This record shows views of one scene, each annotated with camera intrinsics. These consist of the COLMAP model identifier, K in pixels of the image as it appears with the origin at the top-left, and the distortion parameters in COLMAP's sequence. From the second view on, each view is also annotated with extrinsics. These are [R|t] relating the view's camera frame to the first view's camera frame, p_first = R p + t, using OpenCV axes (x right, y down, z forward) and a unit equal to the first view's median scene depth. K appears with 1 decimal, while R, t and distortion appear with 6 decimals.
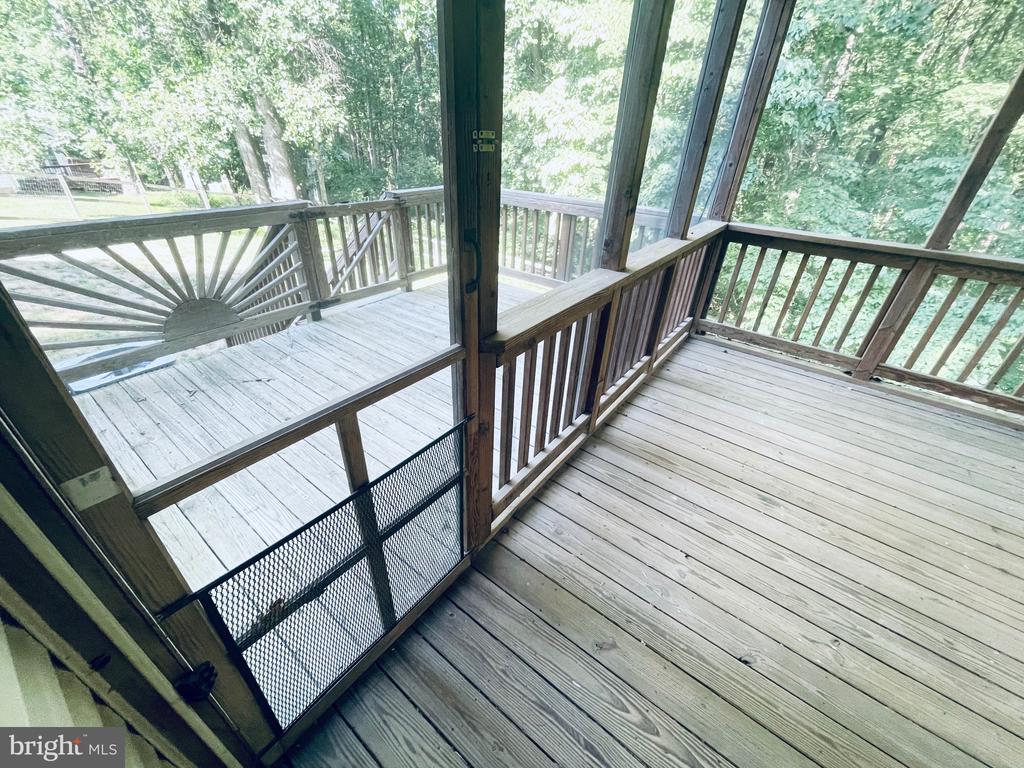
lens RADIAL K [[412.0, 0, 505.2], [0, 412.0, 383.2], [0, 0, 1]] dist [-0.002424, 0.000228]
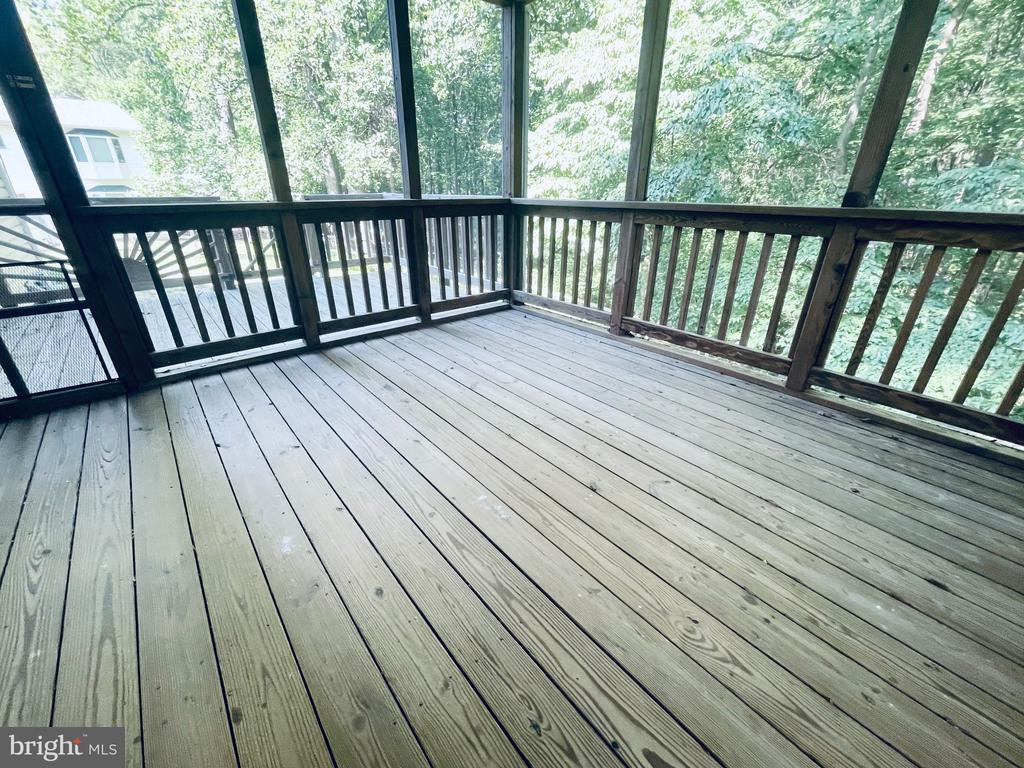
lens RADIAL K [[429.7, 0, 505.4], [0, 429.7, 385.2], [0, 0, 1]] dist [-0.003740, -0.000196]
pose [[0.974502, 0.064648, -0.214866, 0.820320], [-0.090180, 0.989695, -0.111225, 0.256069], [0.205461, 0.127766, 0.970289, -0.083316]]
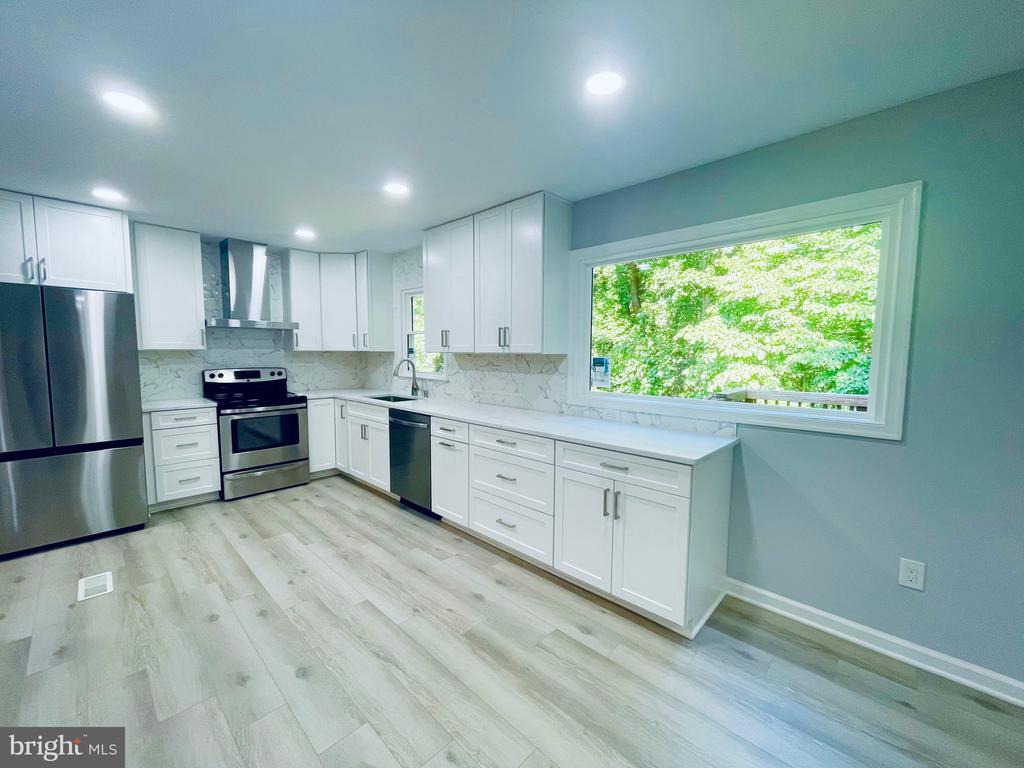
lens RADIAL K [[414.4, 0, 506.5], [0, 414.4, 384.3], [0, 0, 1]] dist [-0.001959, 0.000314]
pose [[0.993279, -0.016230, -0.114597, -1.044208], [-0.037848, 0.890134, -0.454124, 0.208747], [0.109377, 0.455409, 0.883538, -0.387050]]
